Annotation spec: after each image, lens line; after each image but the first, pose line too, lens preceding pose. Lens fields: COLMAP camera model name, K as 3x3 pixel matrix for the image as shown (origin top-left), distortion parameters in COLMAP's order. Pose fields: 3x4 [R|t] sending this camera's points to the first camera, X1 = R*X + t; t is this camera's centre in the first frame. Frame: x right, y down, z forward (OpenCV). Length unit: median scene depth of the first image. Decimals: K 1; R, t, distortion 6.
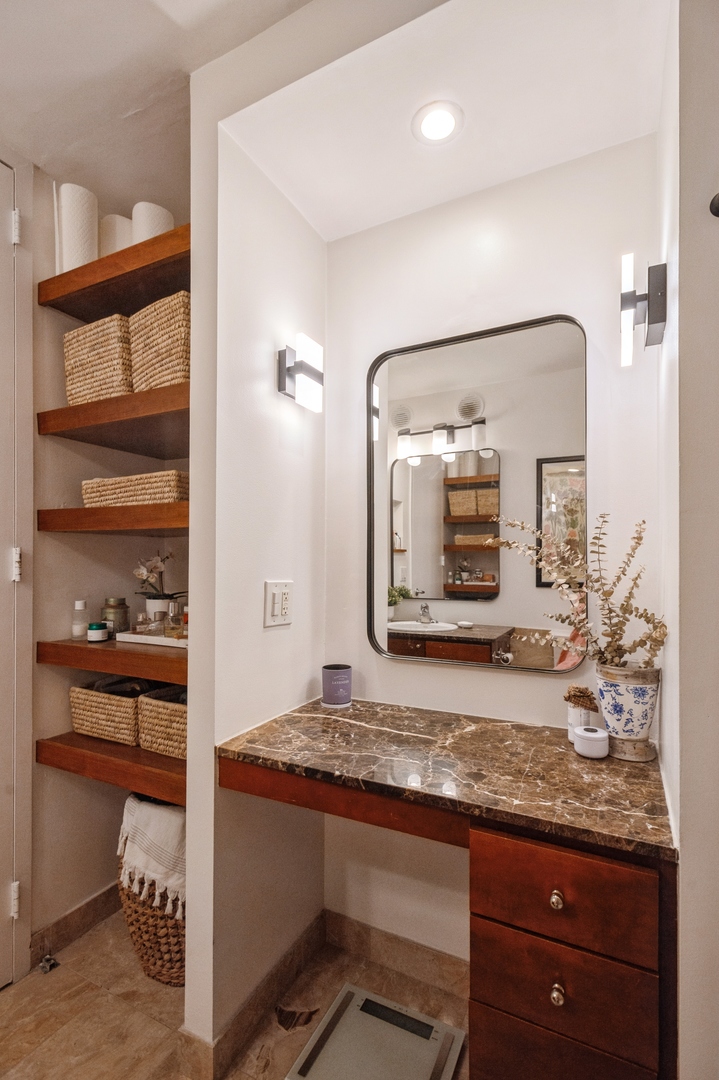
lens RADIAL K [[518.3, 0, 359.6], [0, 518.3, 546.4], [0, 0, 1]] dist [0.023578, -0.003369]
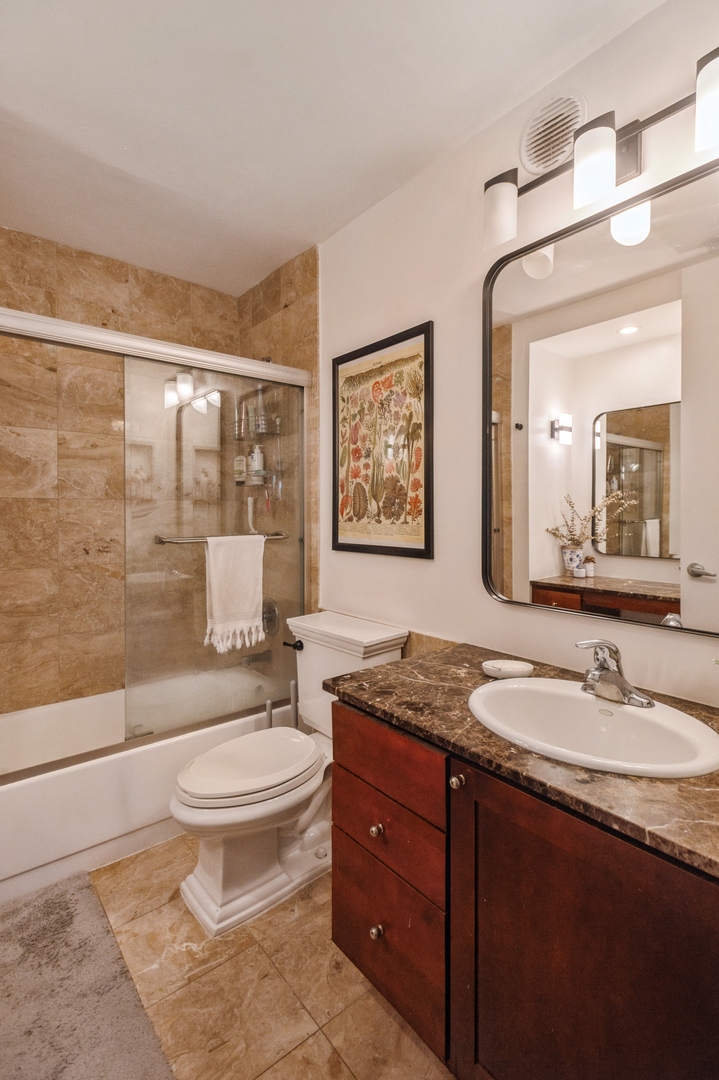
lens RADIAL K [[518.3, 0, 341.8], [0, 518.3, 509.1], [0, 0, 1]] dist [0.023578, -0.003369]
pose [[0.912562, -0.009830, -0.408819, -0.061567], [0.010919, 0.999940, 0.000330, 0.012100], [0.408792, -0.004765, 0.912615, -1.533323]]
